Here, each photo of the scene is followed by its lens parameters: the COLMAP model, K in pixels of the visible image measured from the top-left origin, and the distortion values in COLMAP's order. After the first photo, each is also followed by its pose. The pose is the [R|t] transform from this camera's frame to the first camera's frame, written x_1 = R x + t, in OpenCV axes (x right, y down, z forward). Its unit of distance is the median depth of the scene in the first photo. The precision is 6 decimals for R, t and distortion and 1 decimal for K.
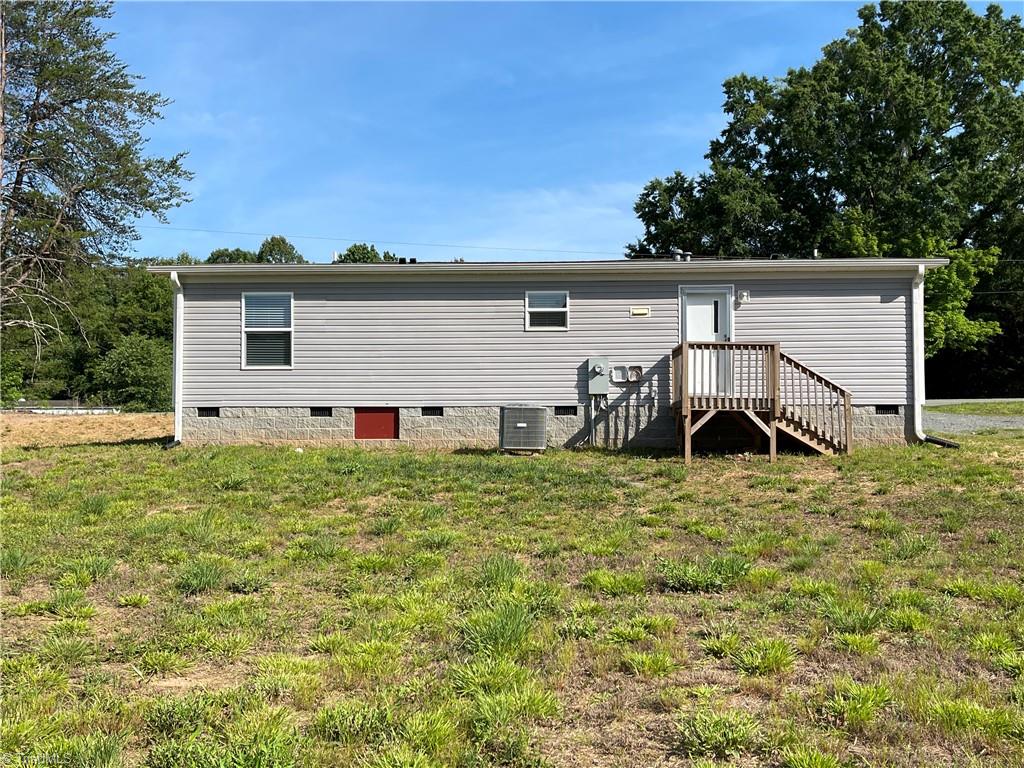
lens RADIAL K [[974.6, 0, 512.7], [0, 974.6, 389.0], [0, 0, 1]] dist [0.079426, 0.000000]
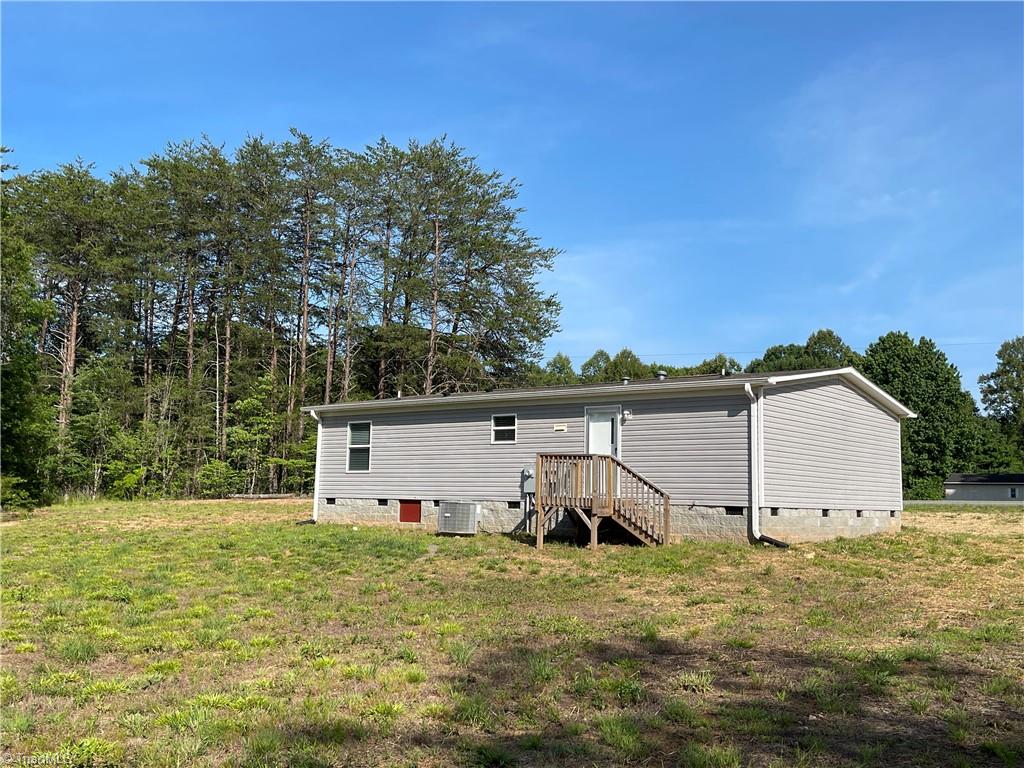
lens RADIAL K [[974.6, 0, 508.8], [0, 974.6, 379.1], [0, 0, 1]] dist [0.079426, 0.000000]
pose [[0.806745, -0.053841, -0.588441, 0.832324], [-0.005703, 0.995084, -0.098866, -0.016422], [0.590872, 0.083116, 0.802473, -0.071692]]
